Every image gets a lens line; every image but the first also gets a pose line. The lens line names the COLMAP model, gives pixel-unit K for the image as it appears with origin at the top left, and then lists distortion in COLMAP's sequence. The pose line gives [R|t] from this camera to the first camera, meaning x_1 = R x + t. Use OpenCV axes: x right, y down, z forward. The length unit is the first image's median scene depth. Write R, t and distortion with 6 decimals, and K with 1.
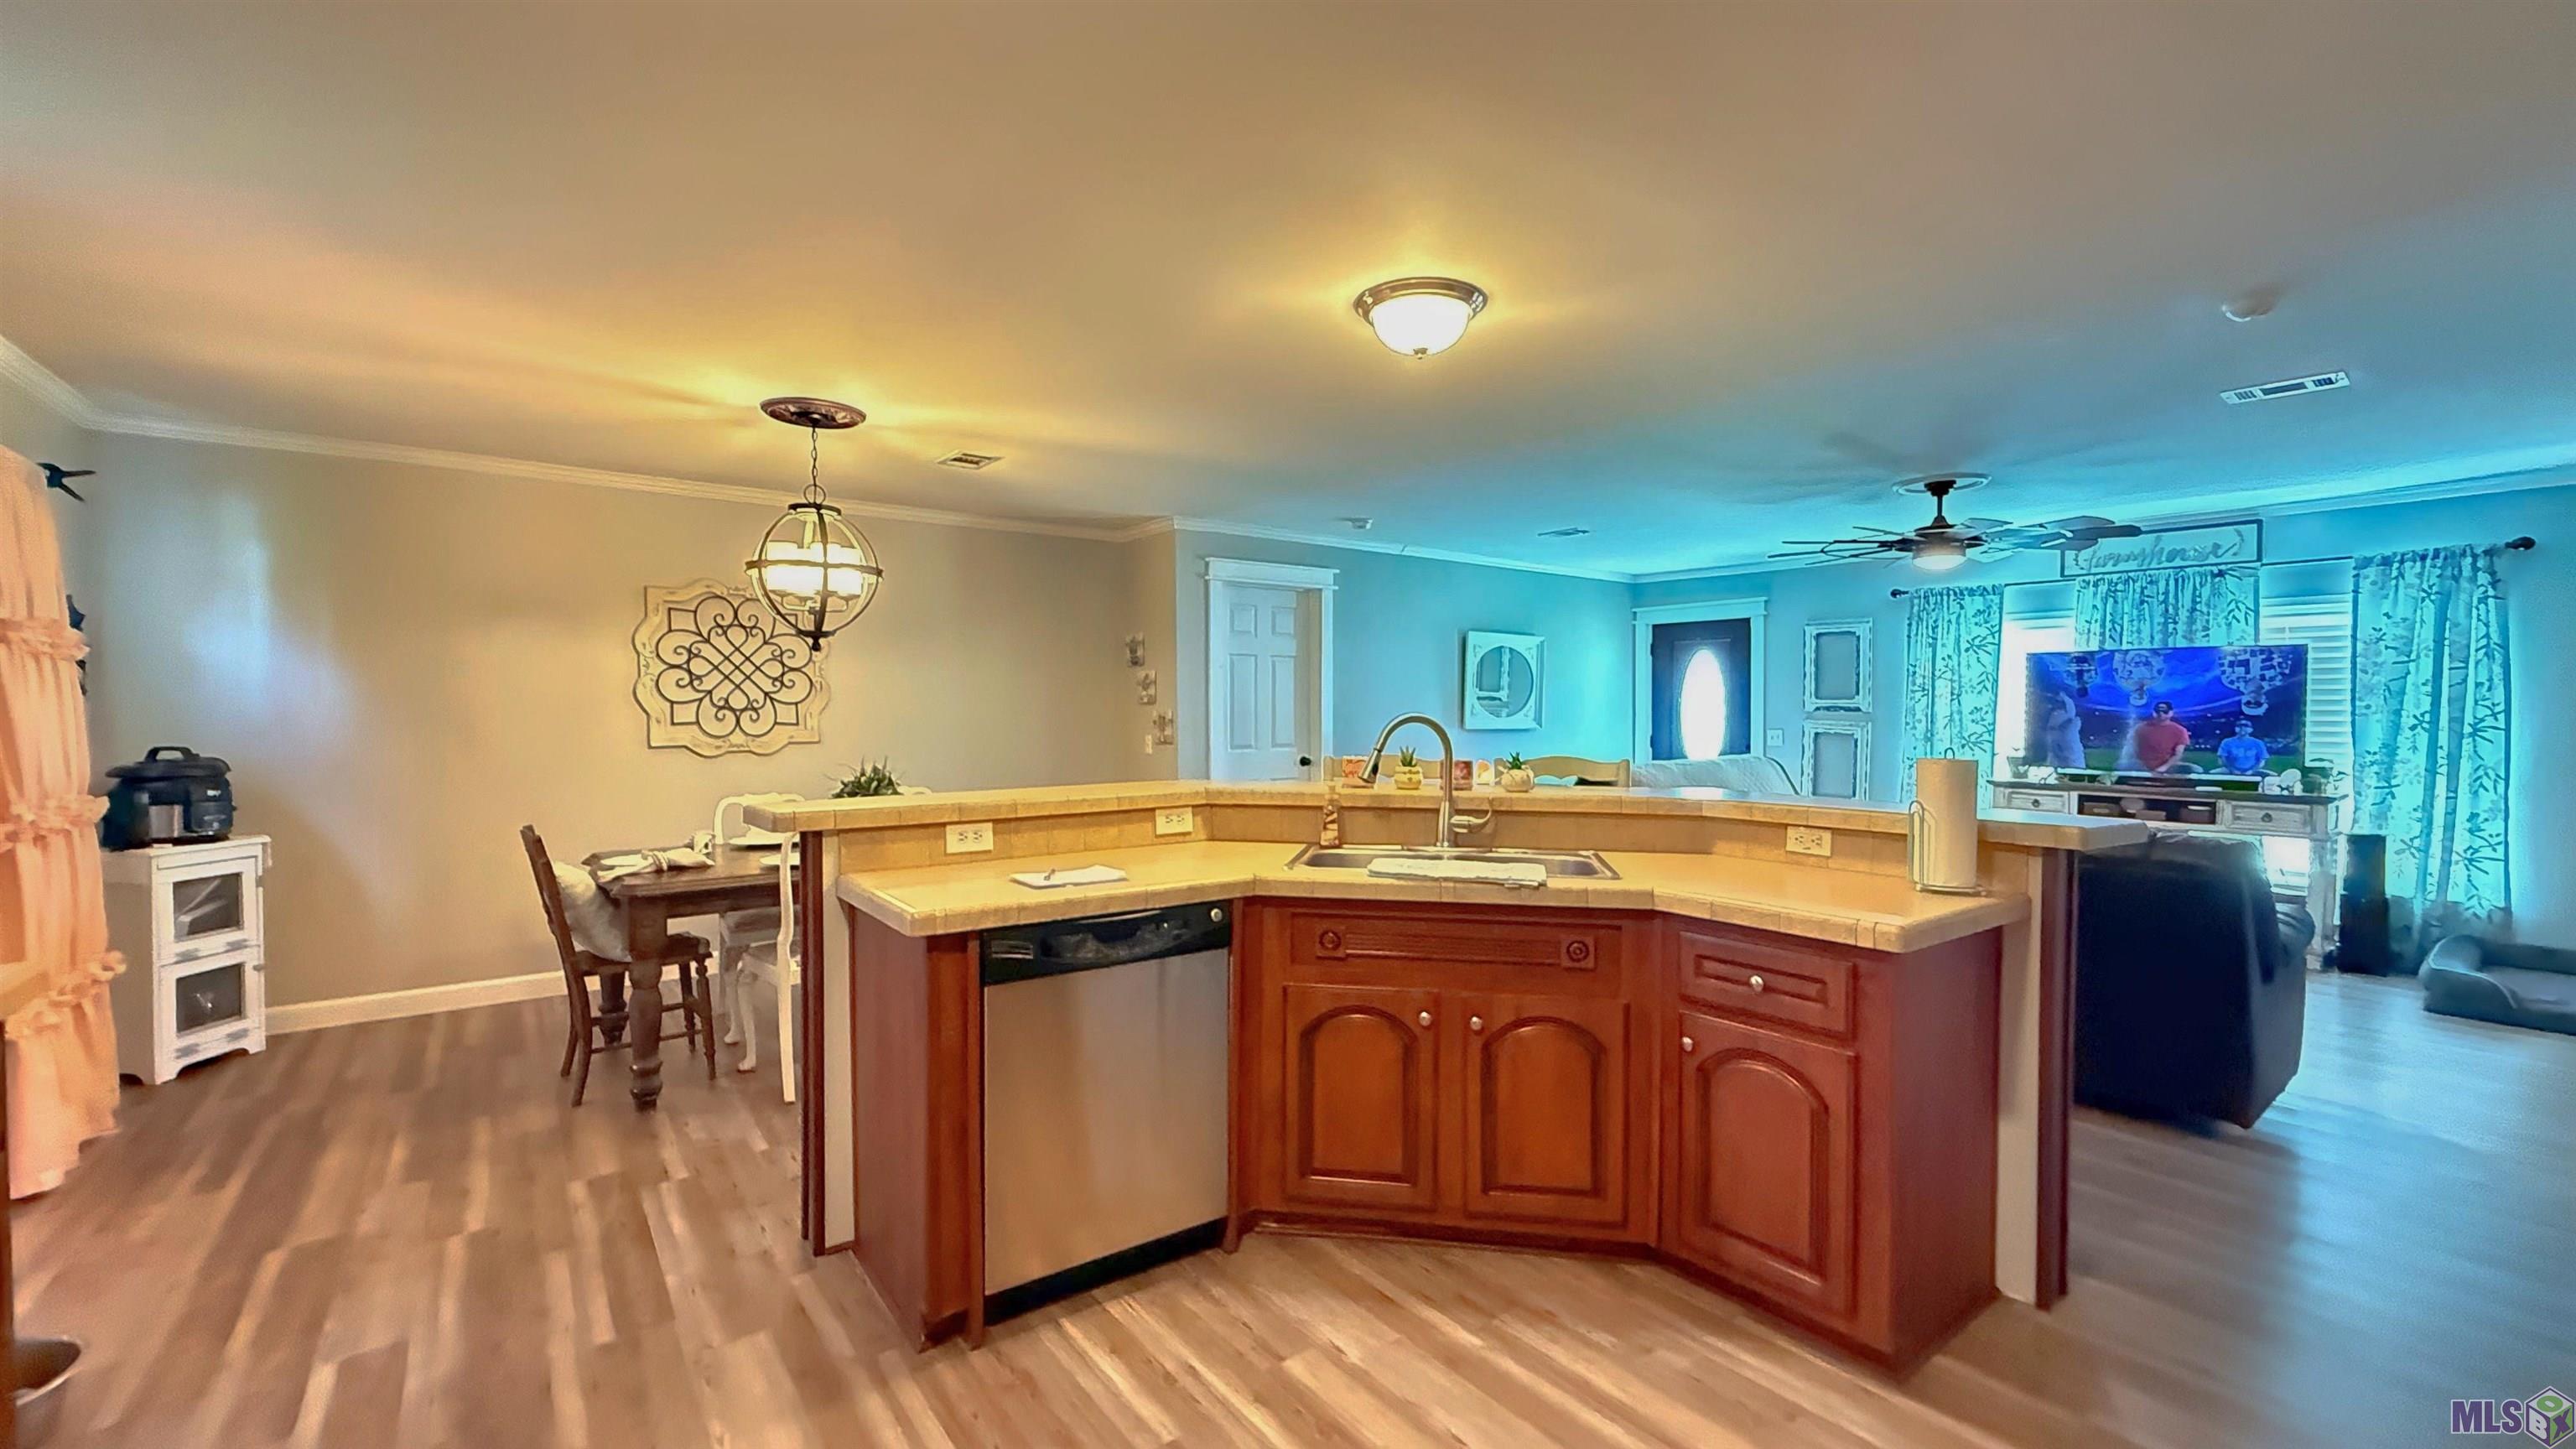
lens RADIAL K [[1027.1, 0, 1288.0], [0, 1027.1, 724.5], [0, 0, 1]] dist [0.002312, 0.000180]
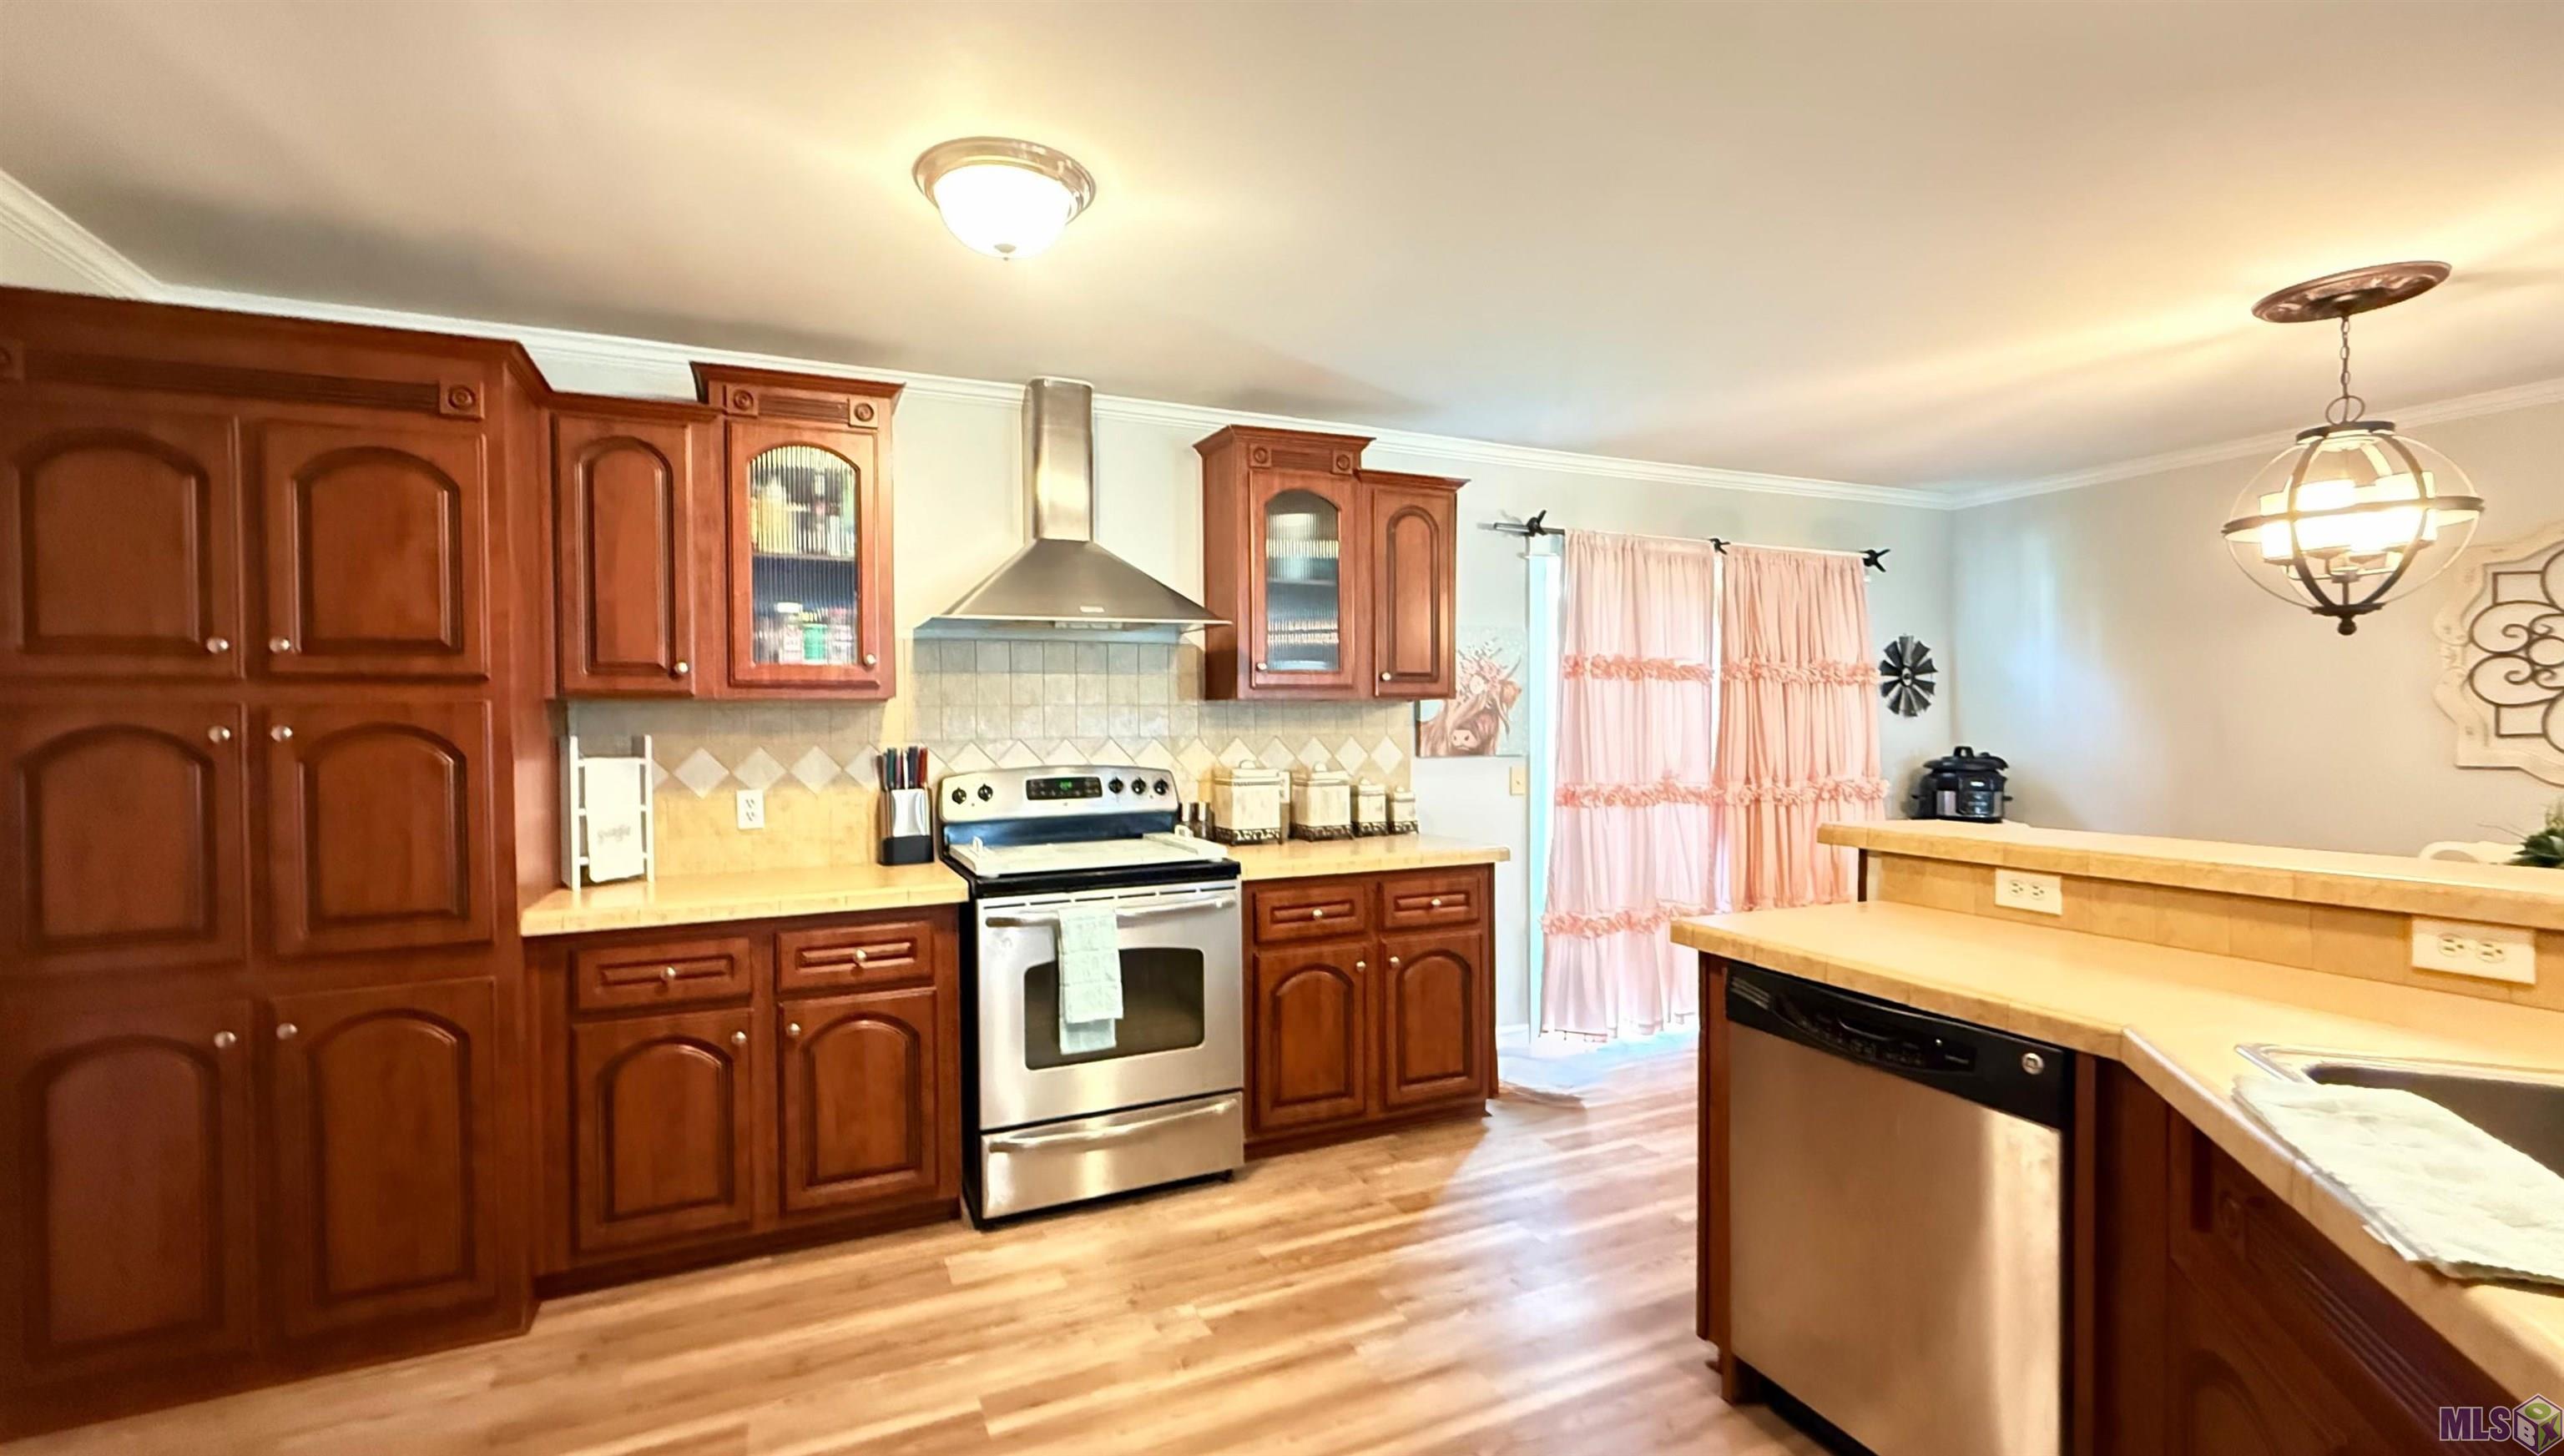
lens RADIAL K [[1085.7, 0, 1282.0], [0, 1085.7, 728.0], [0, 0, 1]] dist [-0.000616, -0.000077]
pose [[-0.228711, 0.011212, -0.973430, 0.423590], [-0.008607, 0.999871, 0.013539, -0.011435], [0.973456, 0.011475, -0.228585, 0.462015]]
